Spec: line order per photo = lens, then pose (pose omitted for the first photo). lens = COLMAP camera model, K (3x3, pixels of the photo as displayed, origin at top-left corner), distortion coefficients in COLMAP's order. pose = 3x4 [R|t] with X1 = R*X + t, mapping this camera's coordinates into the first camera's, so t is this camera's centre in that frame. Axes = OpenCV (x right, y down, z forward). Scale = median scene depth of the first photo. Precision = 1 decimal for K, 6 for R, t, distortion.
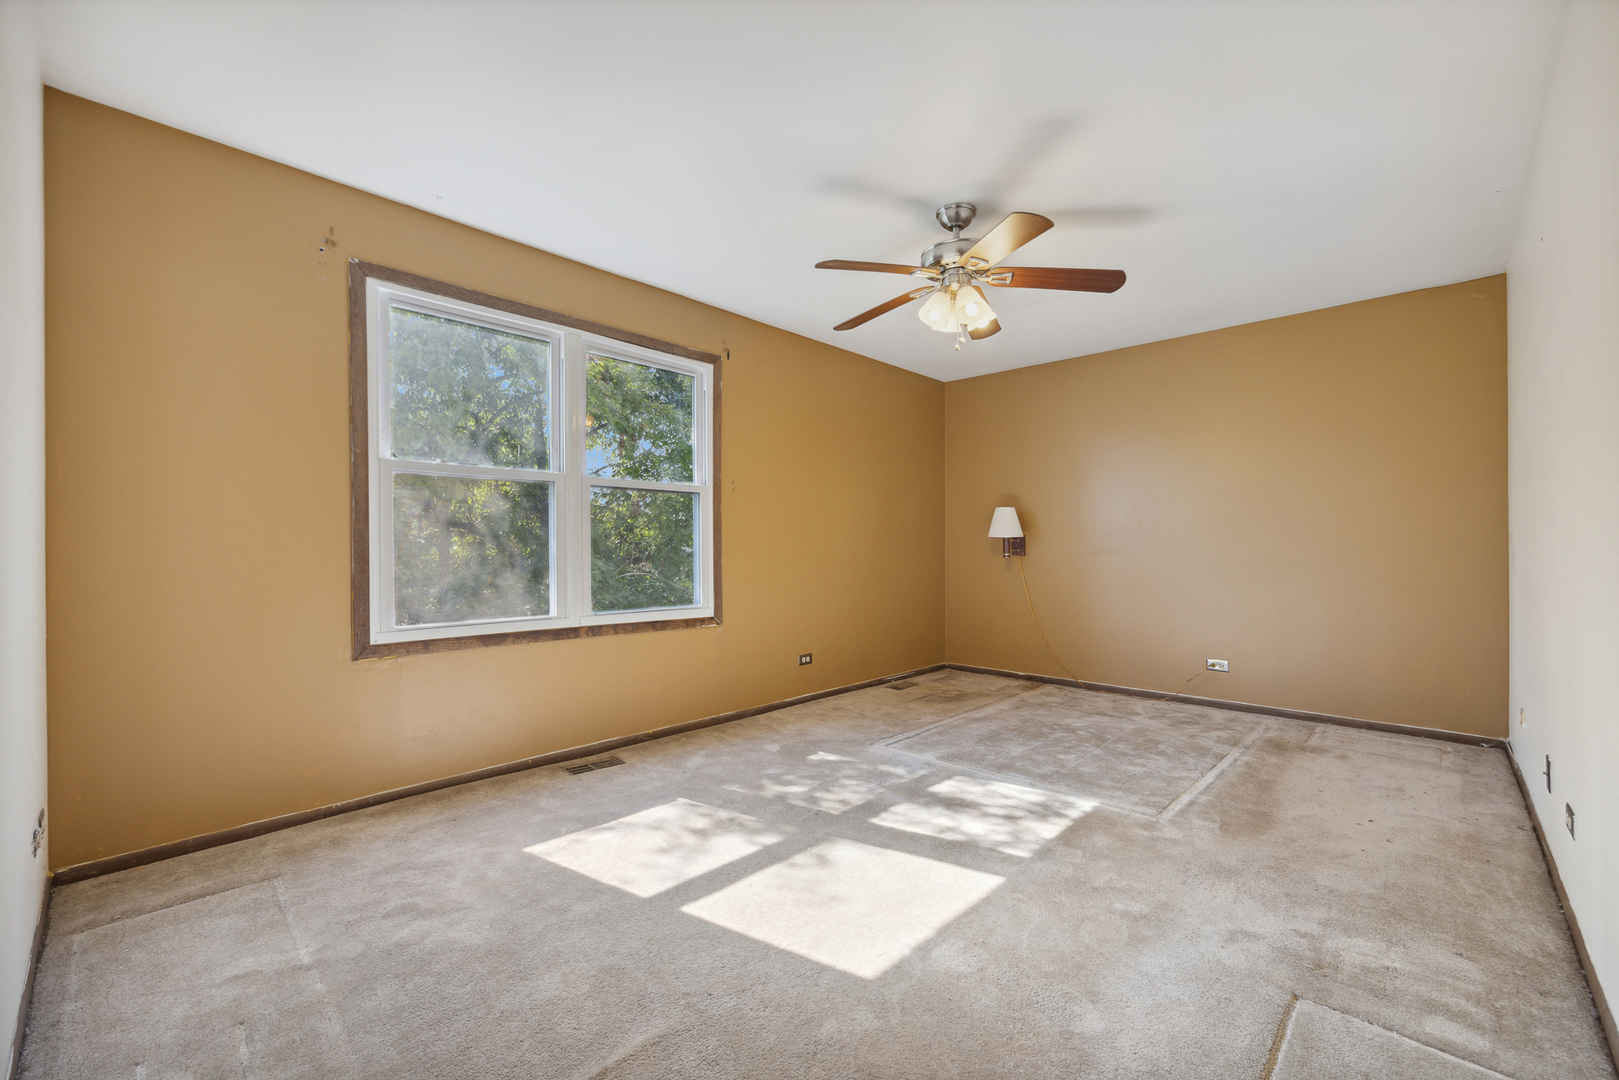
lens RADIAL K [[658.3, 0, 814.5], [0, 658.3, 543.4], [0, 0, 1]] dist [-0.000278, -0.000098]
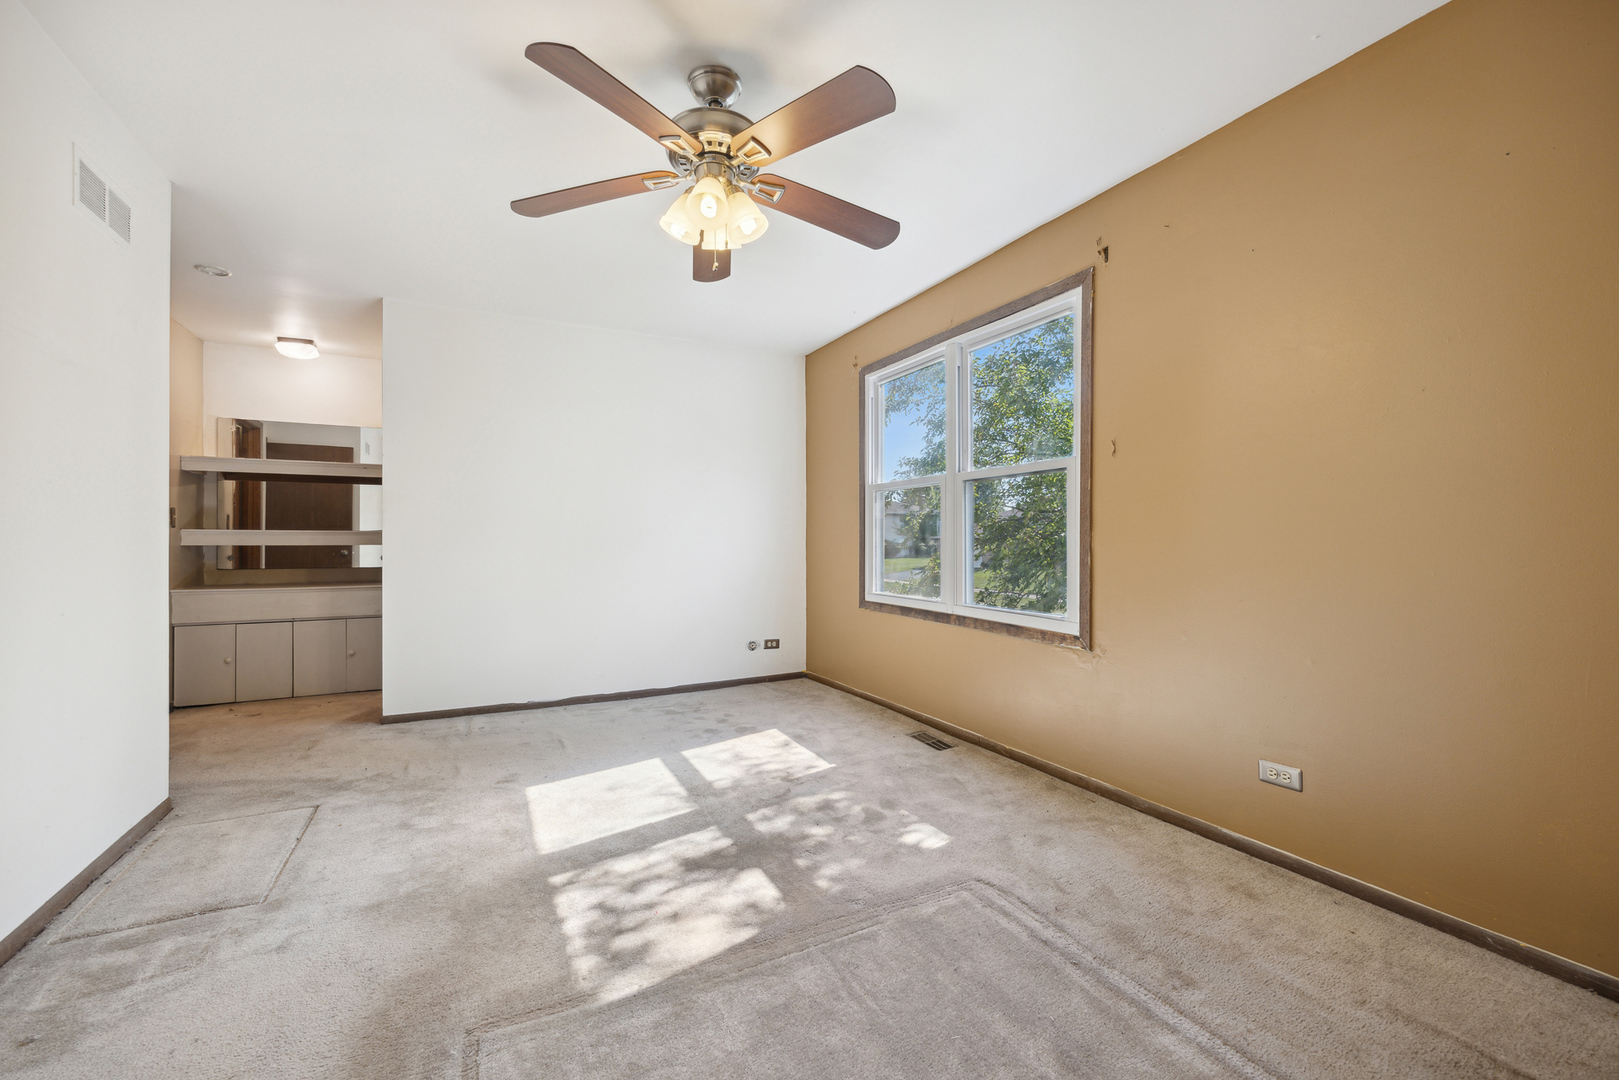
lens RADIAL K [[658.3, 0, 814.5], [0, 658.3, 543.4], [0, 0, 1]] dist [-0.000278, -0.000098]
pose [[-0.320153, -0.000203, -0.947366, 0.817365], [0.002255, 0.999997, -0.000976, 0.012953], [0.947363, -0.002449, -0.320152, 1.257127]]
